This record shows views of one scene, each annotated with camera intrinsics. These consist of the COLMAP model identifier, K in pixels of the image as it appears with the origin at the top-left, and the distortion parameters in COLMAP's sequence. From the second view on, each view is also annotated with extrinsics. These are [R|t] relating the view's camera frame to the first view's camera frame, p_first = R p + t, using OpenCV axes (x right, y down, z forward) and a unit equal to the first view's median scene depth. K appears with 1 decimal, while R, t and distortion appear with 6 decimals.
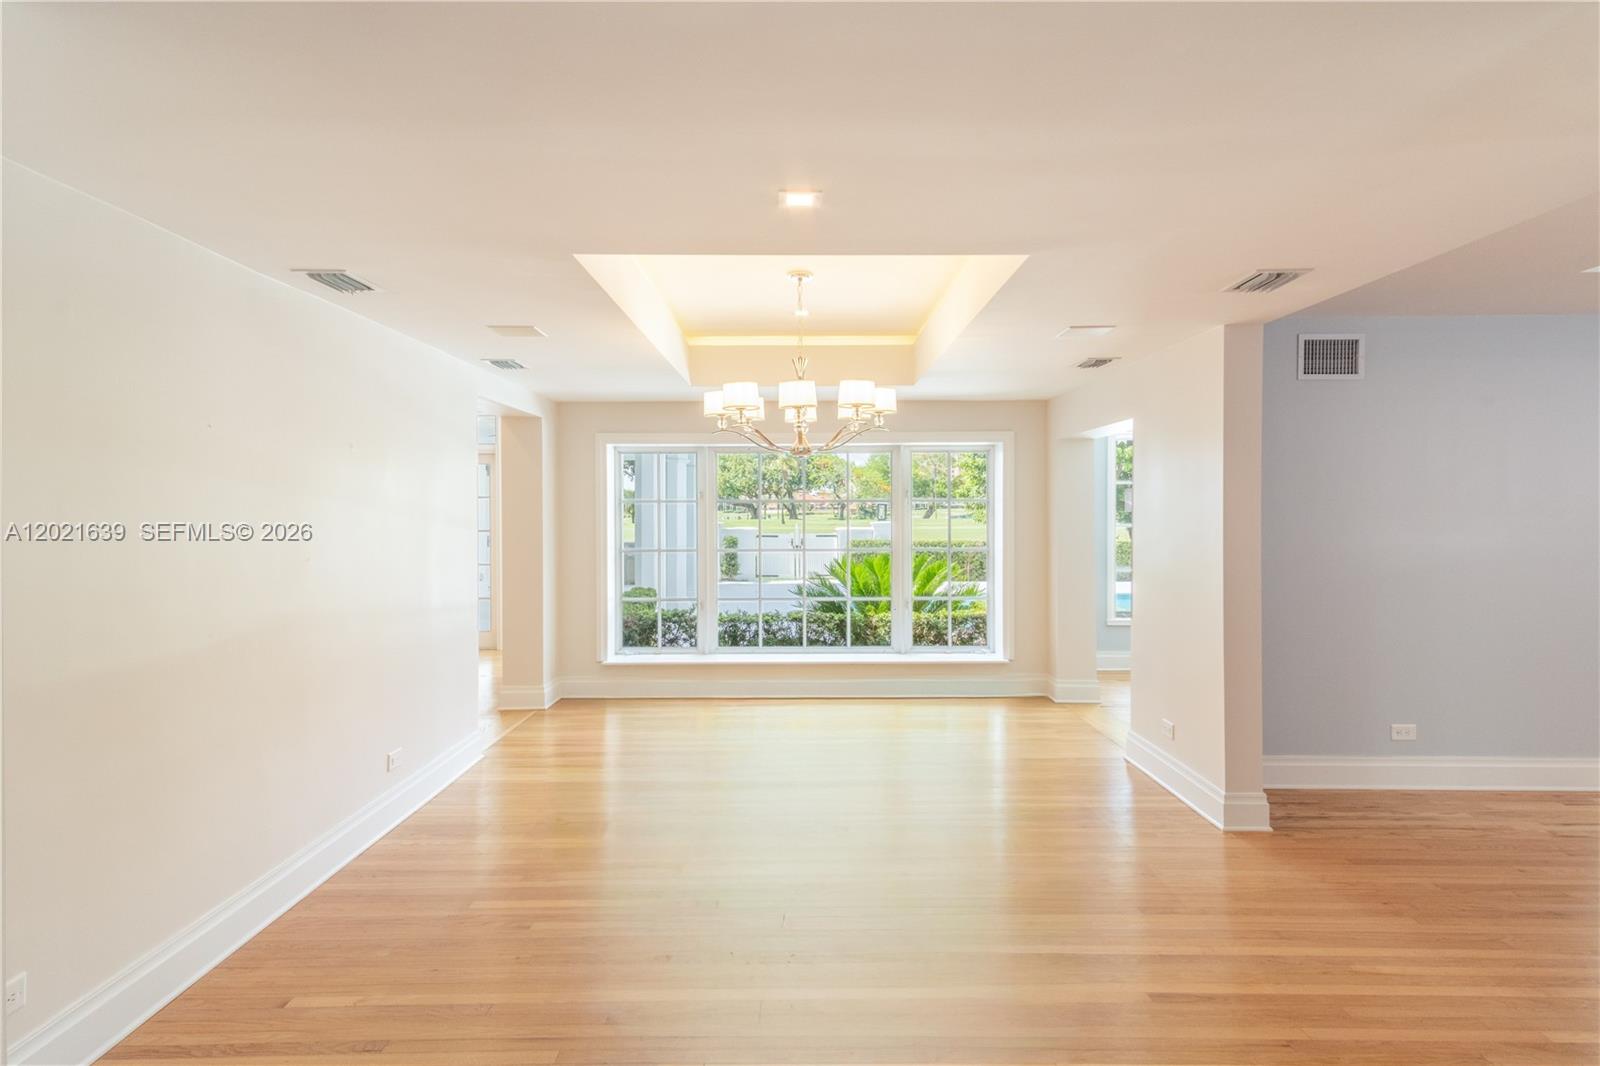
lens RADIAL K [[884.6, 0, 803.5], [0, 884.6, 509.1], [0, 0, 1]] dist [0.026437, -0.000630]
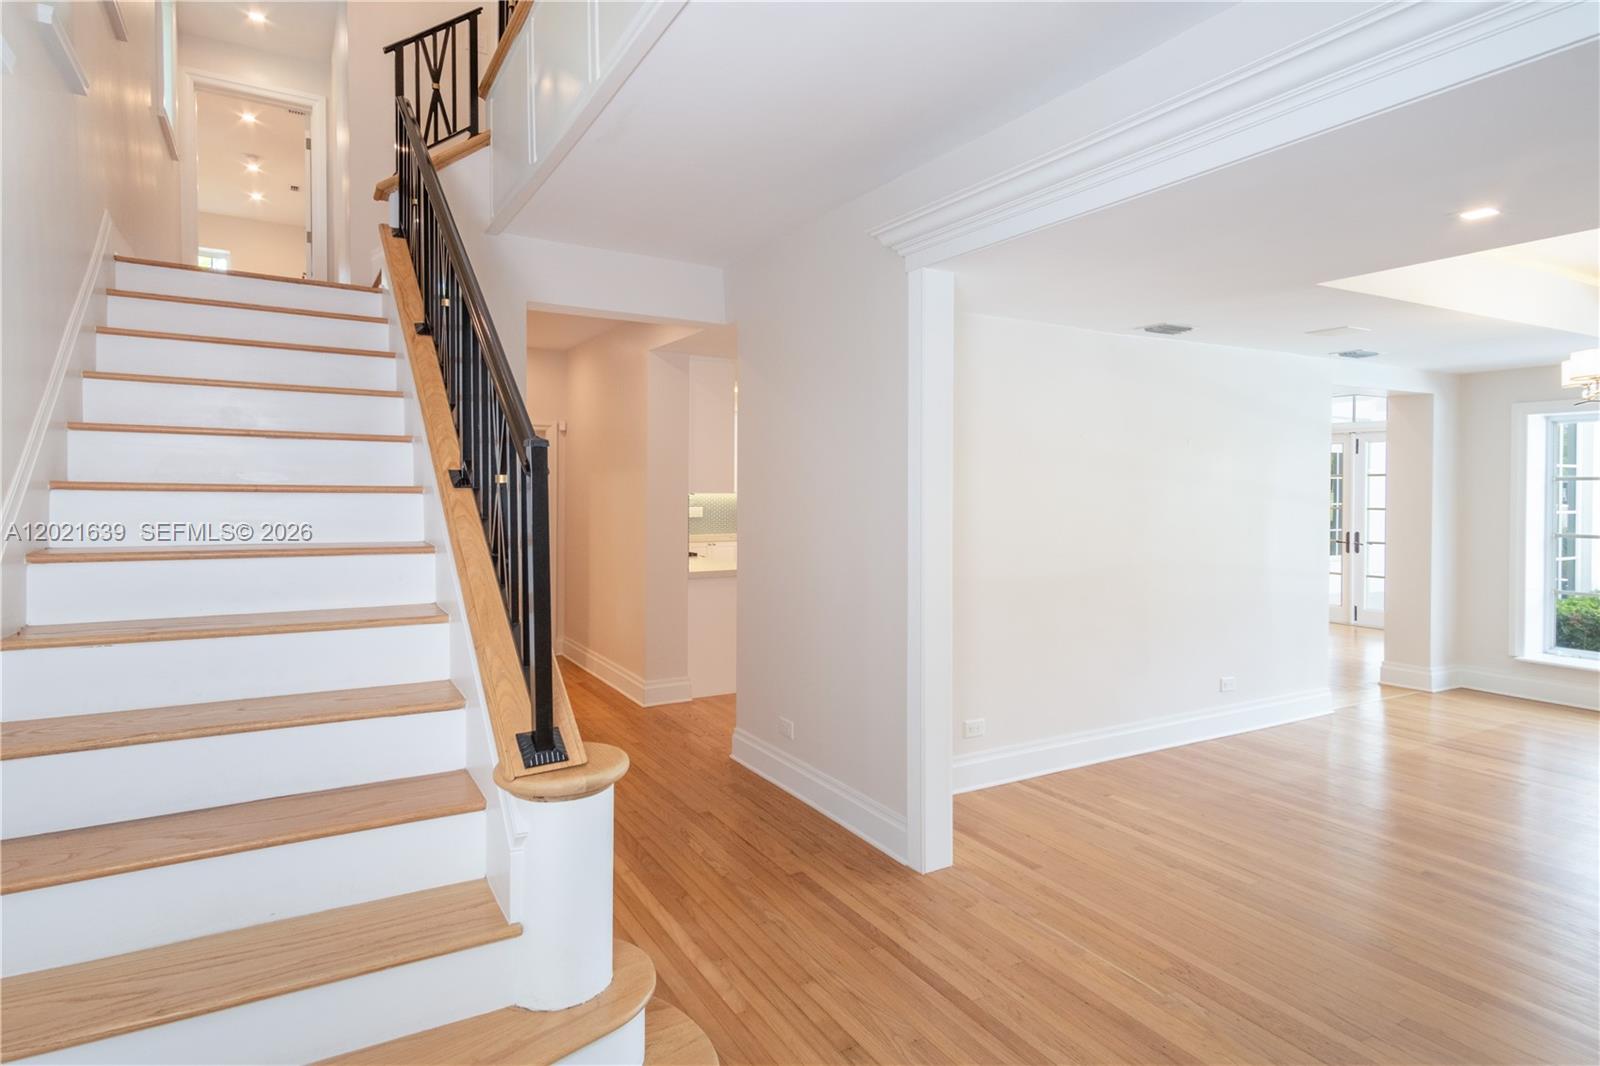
lens RADIAL K [[850.5, 0, 800.0], [0, 850.5, 533.0], [0, 0, 1]] dist [0.023491, -0.000860]
pose [[0.528135, 0.040670, -0.848186, 0.133266], [0.003389, 0.998743, 0.050000, -0.000832], [0.849154, -0.029281, 0.527333, -0.086325]]
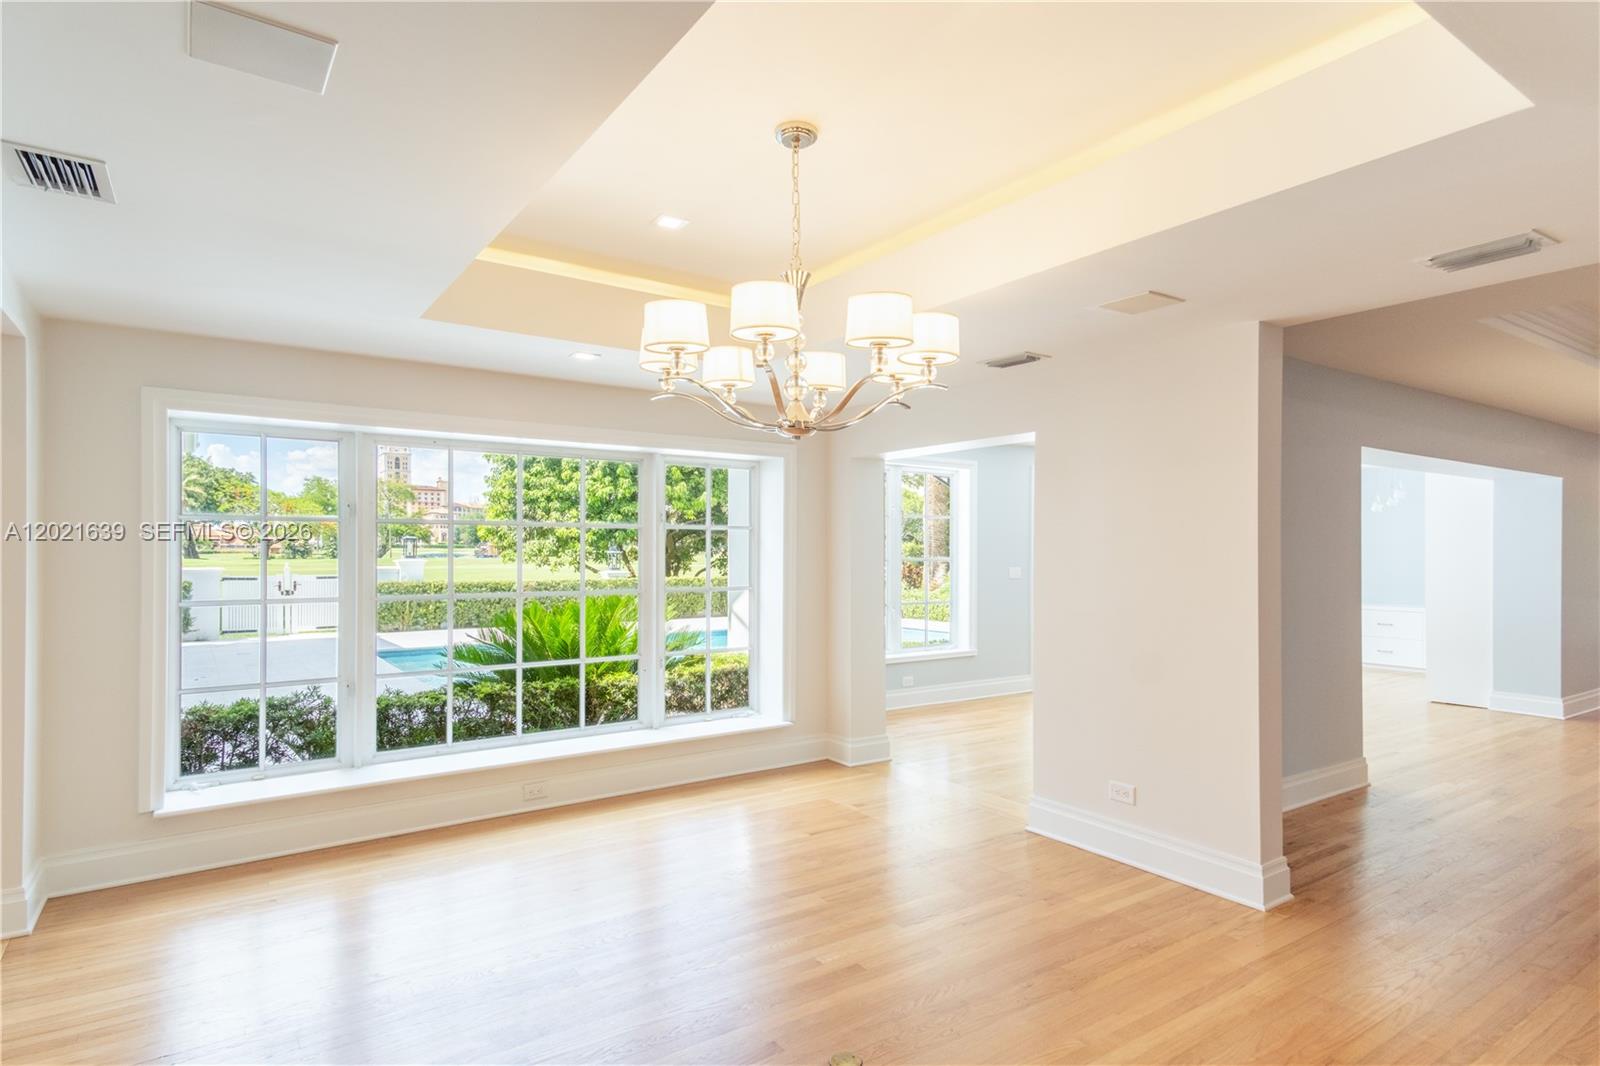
lens RADIAL K [[850.5, 0, 800.0], [0, 850.5, 533.0], [0, 0, 1]] dist [0.023491, -0.000860]
pose [[0.809836, 0.019534, 0.586331, -0.217205], [-0.007453, 0.999707, -0.023013, 0.012859], [-0.586609, 0.014267, 0.809744, 0.340804]]
